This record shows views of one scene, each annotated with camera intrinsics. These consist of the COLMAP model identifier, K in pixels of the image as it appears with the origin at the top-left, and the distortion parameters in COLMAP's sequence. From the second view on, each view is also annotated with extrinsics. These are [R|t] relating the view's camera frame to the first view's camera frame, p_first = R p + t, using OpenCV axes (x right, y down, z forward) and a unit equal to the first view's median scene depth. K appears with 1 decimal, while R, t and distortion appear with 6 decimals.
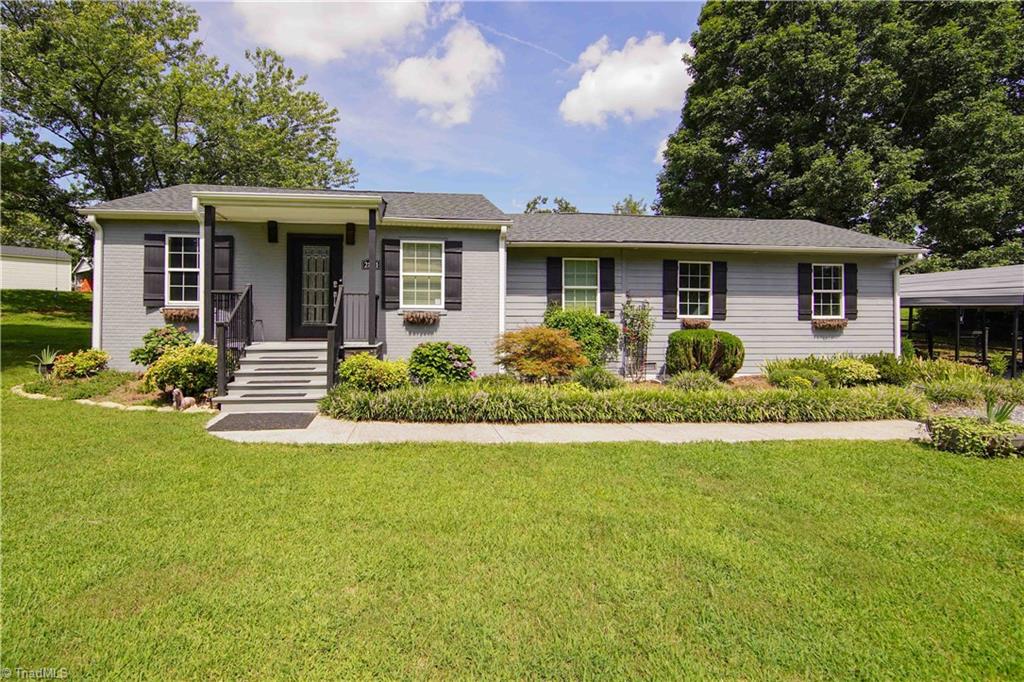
lens RADIAL K [[408.0, 0, 471.6], [0, 408.0, 336.6], [0, 0, 1]] dist [-0.007399, 0.000062]
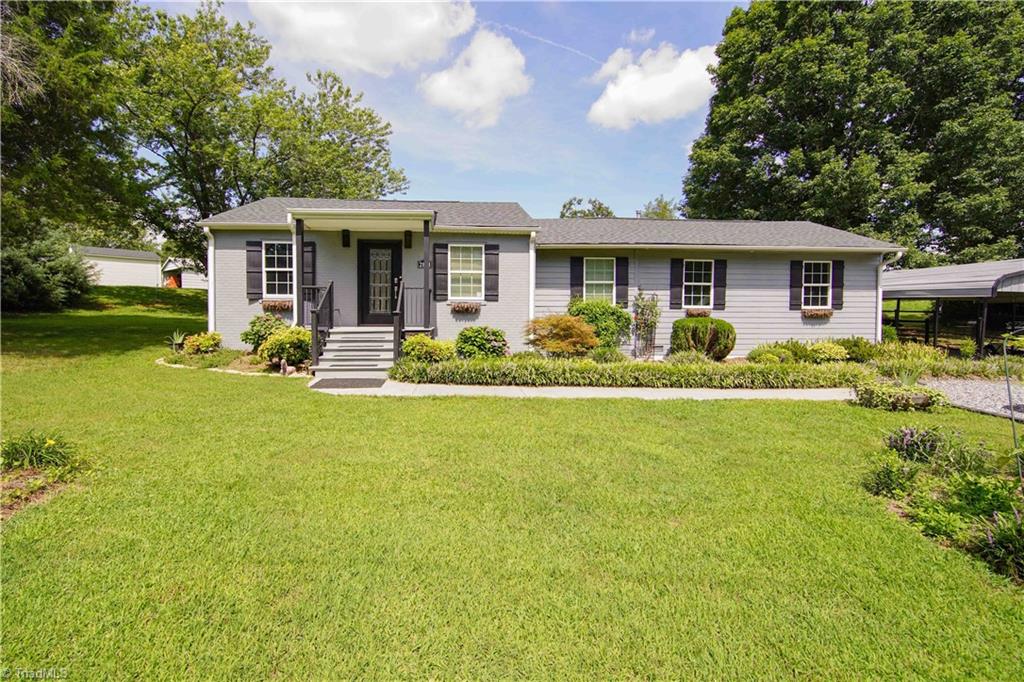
lens RADIAL K [[422.3, 0, 506.5], [0, 422.3, 345.6], [0, 0, 1]] dist [-0.010405, 0.000512]
pose [[0.999613, 0.000461, -0.027821, 0.024682], [0.000327, 0.999600, 0.028288, 0.022627], [0.027822, -0.028286, 0.999213, -0.188312]]
